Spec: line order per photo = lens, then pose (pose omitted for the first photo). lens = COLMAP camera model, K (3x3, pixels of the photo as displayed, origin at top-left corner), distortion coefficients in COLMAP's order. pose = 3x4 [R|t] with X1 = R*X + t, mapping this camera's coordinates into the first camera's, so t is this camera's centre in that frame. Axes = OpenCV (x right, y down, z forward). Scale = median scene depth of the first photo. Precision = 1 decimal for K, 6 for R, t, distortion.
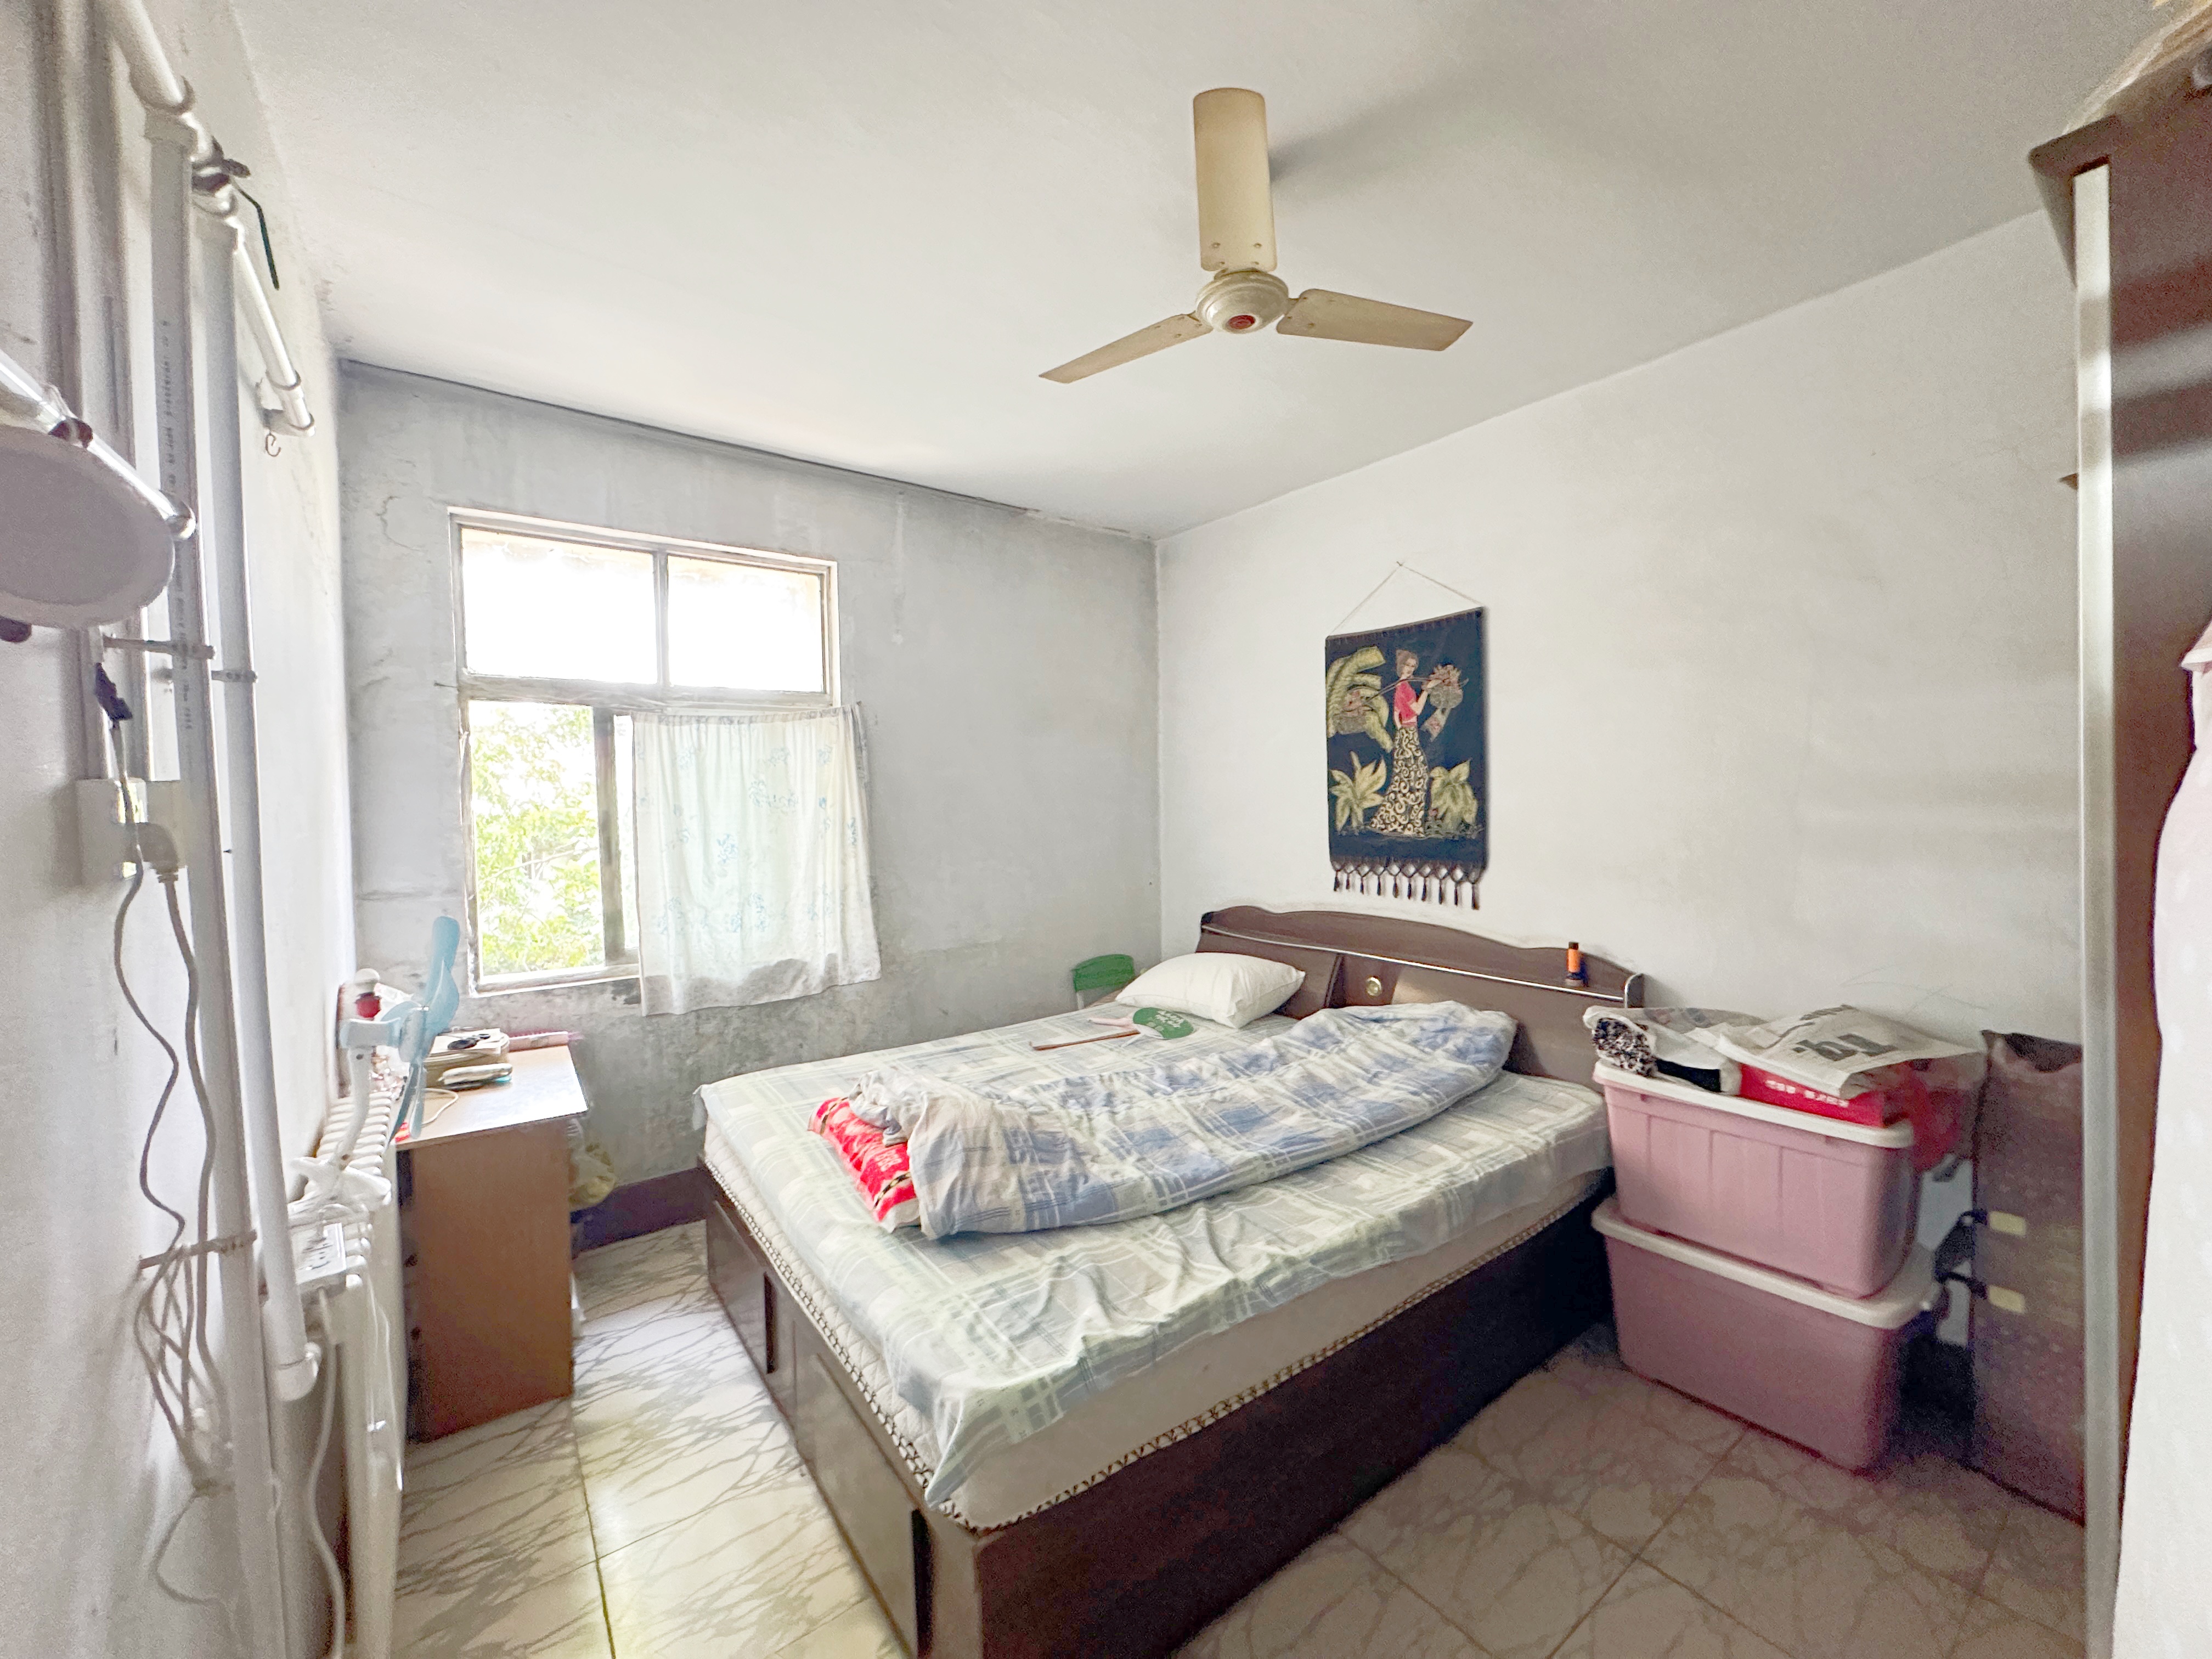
lens RADIAL K [[879.2, 0, 1114.4], [0, 879.2, 827.0], [0, 0, 1]] dist [0.000295, 0.000037]
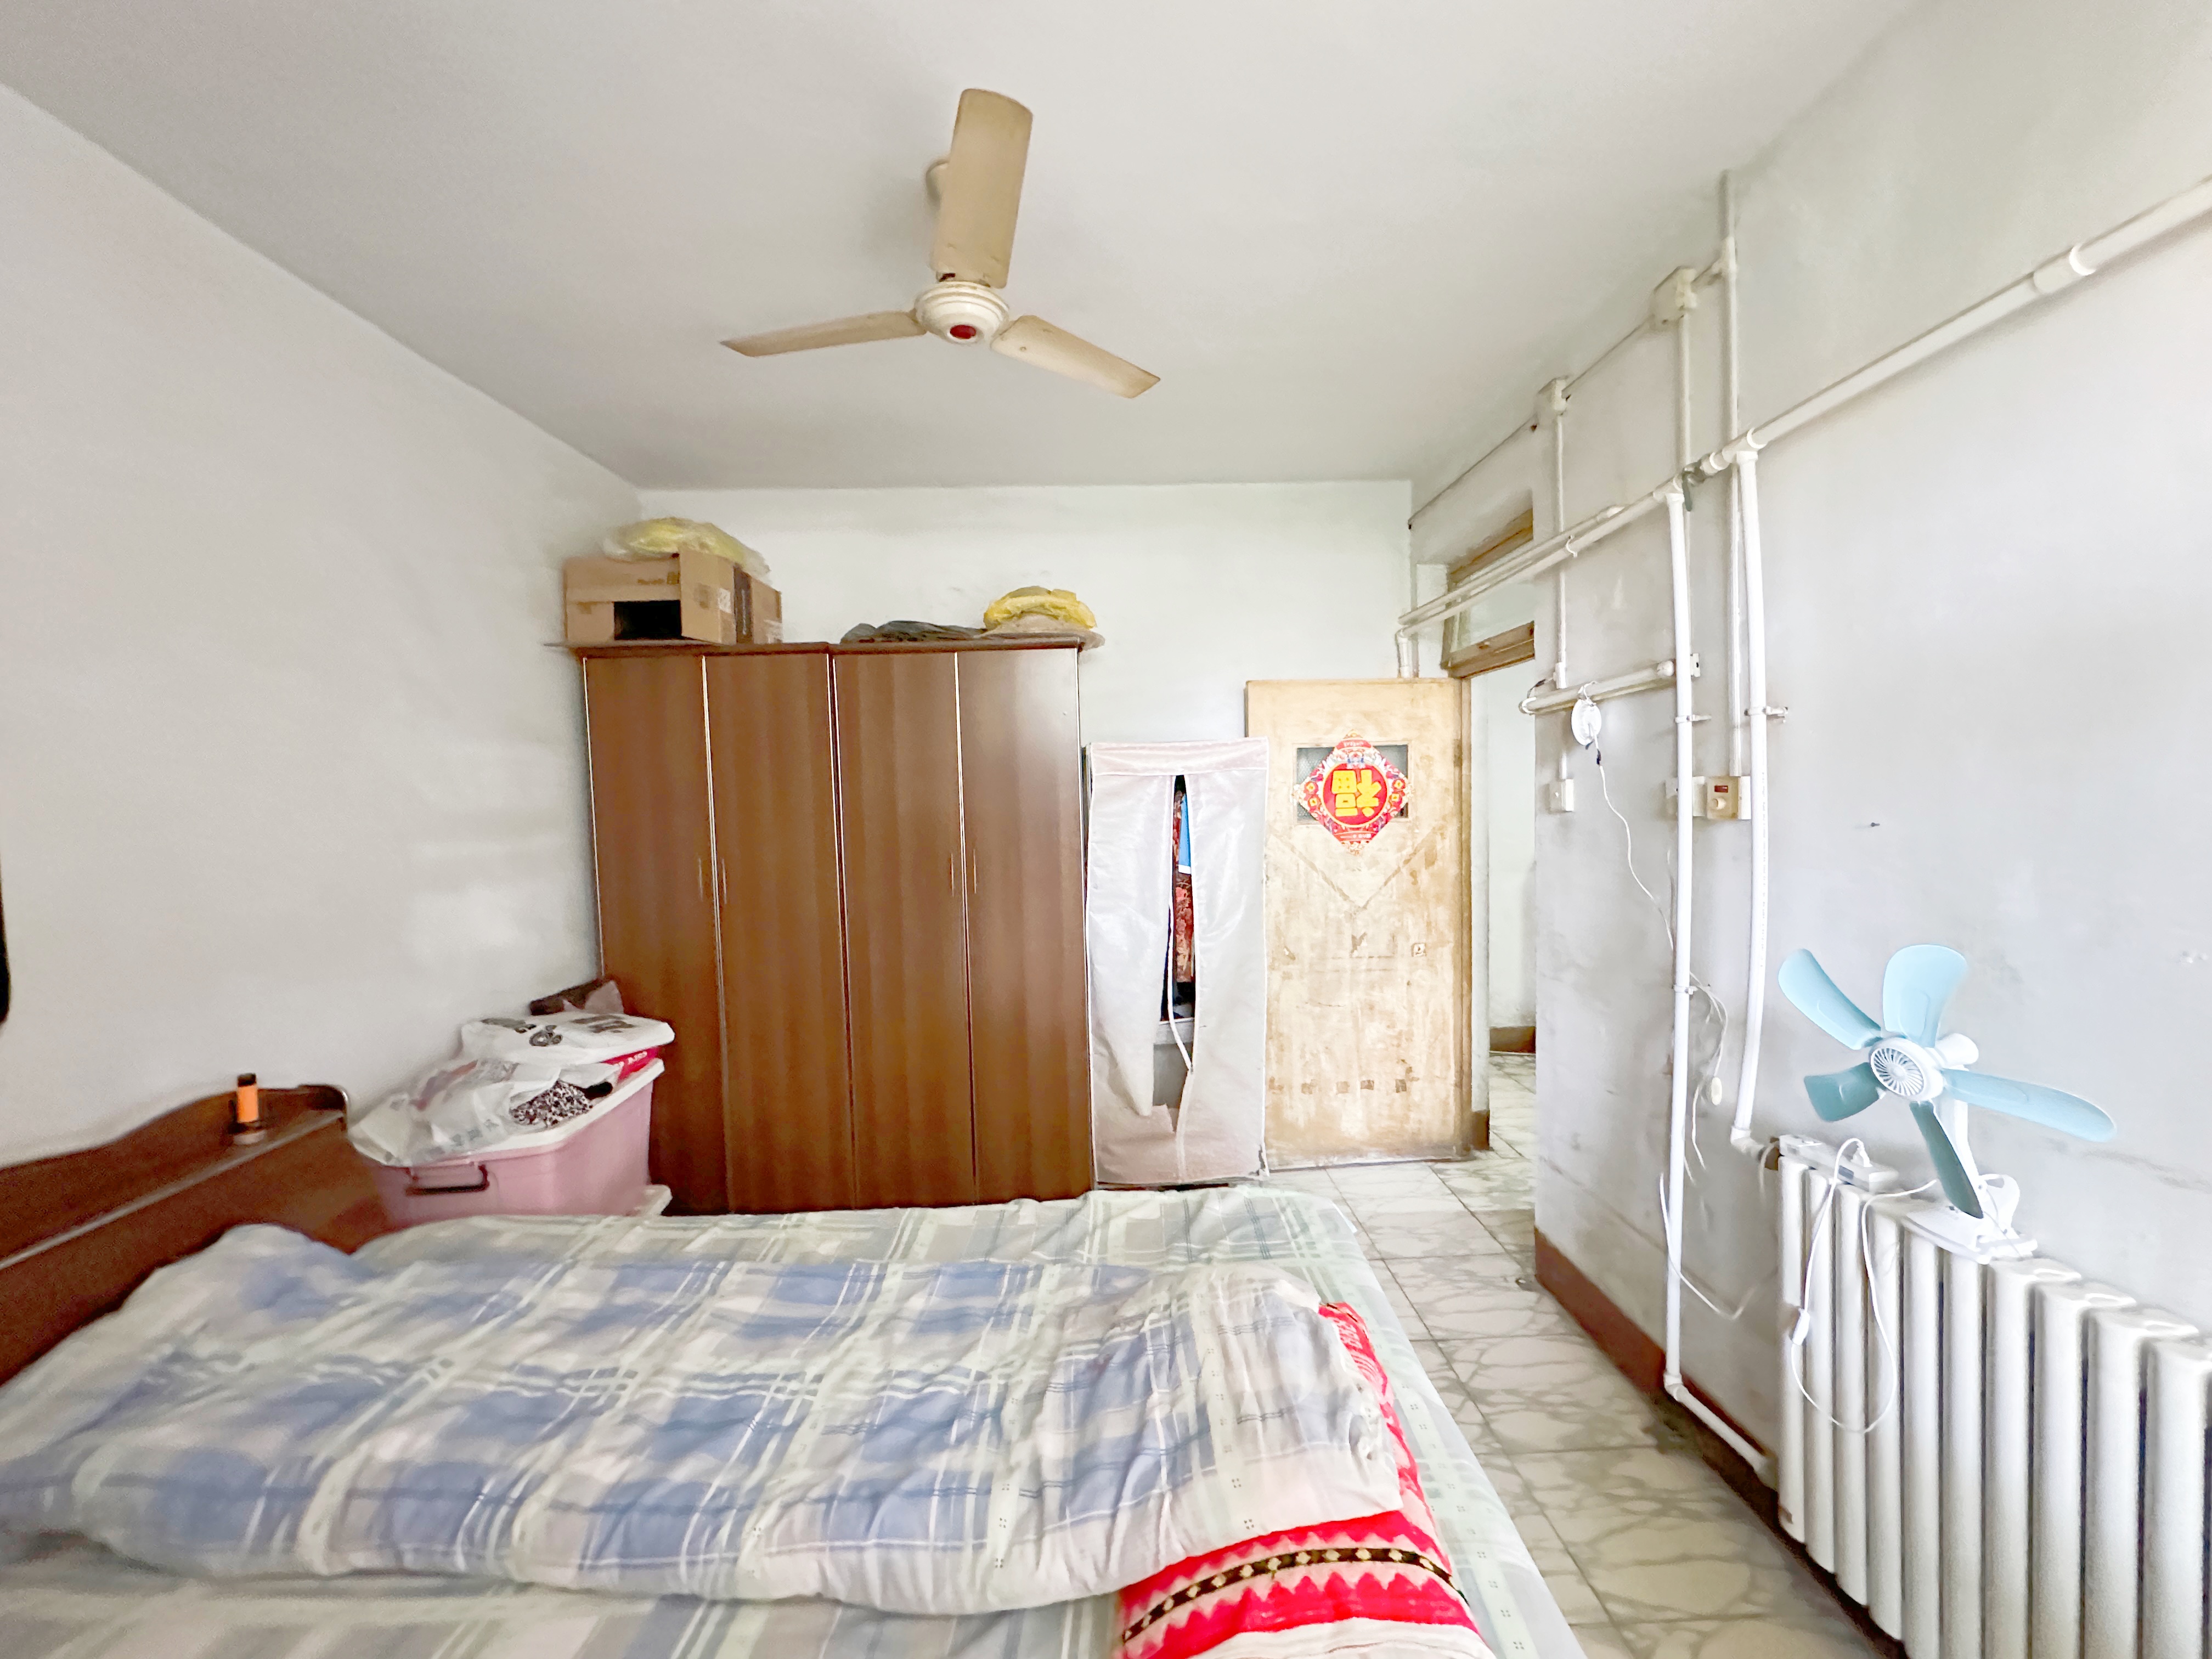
lens RADIAL K [[879.2, 0, 1114.4], [0, 879.2, 827.0], [0, 0, 1]] dist [0.000295, 0.000037]
pose [[-0.823654, 0.014011, 0.566919, -0.393852], [0.063426, 0.995698, 0.067541, -0.055429], [-0.563534, 0.091588, -0.821000, 1.275408]]
